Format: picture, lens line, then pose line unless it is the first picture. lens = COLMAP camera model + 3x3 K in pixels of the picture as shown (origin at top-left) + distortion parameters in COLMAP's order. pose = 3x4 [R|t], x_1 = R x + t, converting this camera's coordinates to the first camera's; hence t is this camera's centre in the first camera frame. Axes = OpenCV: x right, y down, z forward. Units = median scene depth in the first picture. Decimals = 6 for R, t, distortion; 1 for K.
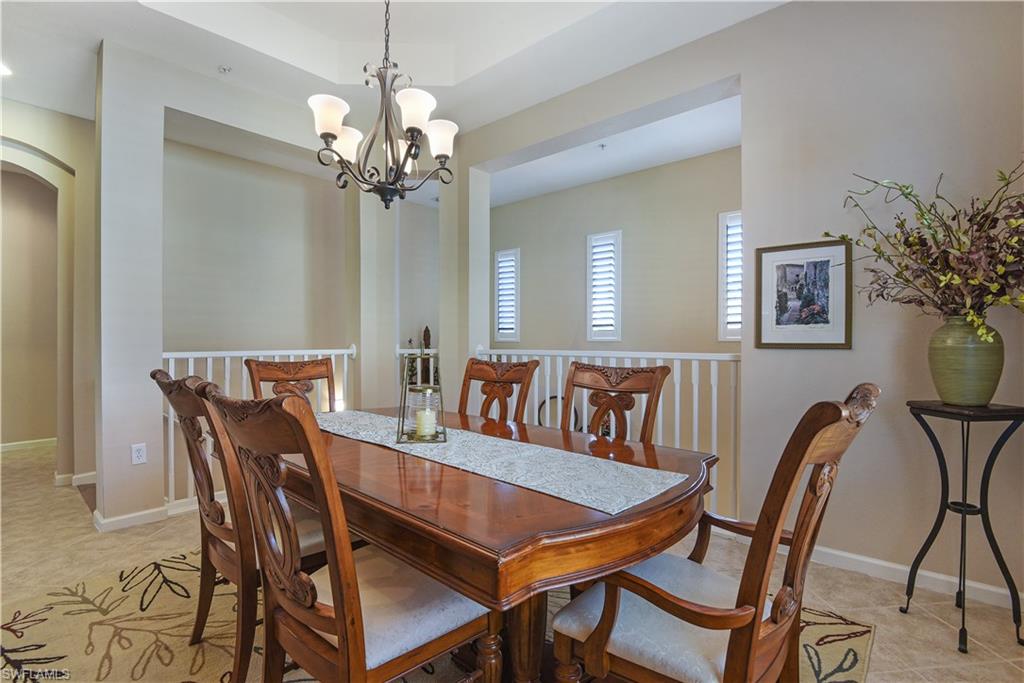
lens RADIAL K [[471.8, 0, 510.5], [0, 471.8, 344.3], [0, 0, 1]] dist [-0.004918, -0.000245]
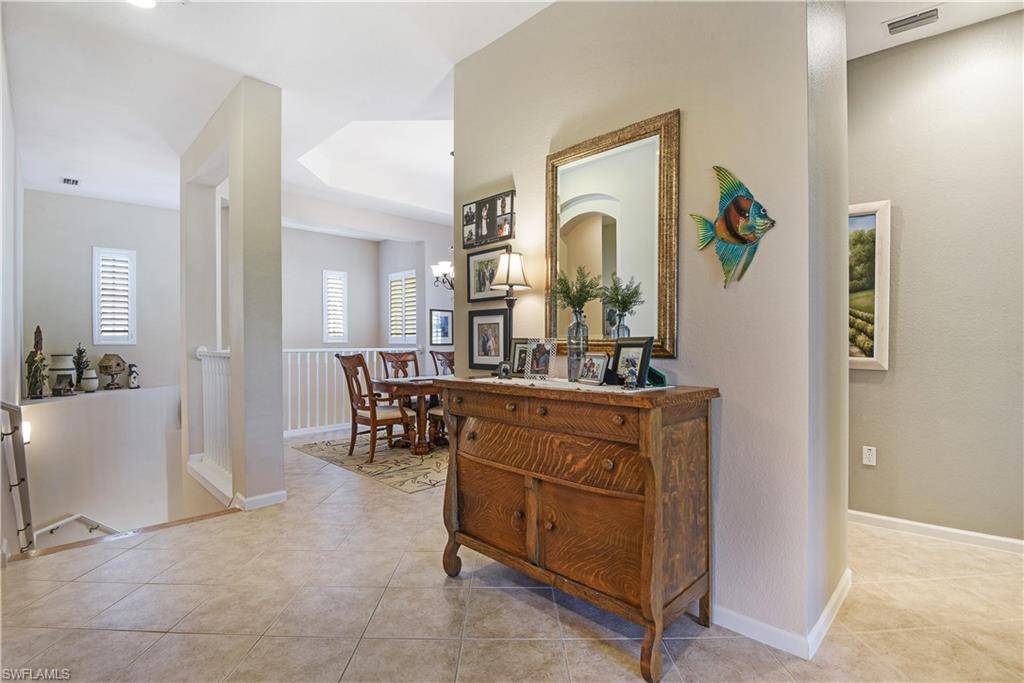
lens RADIAL K [[471.8, 0, 510.4], [0, 471.8, 345.6], [0, 0, 1]] dist [-0.004918, -0.000245]
pose [[0.051312, -0.003208, 0.998678, -2.170879], [-0.001582, 0.999993, 0.003294, 0.000518], [-0.998681, -0.001749, 0.051306, 0.394772]]
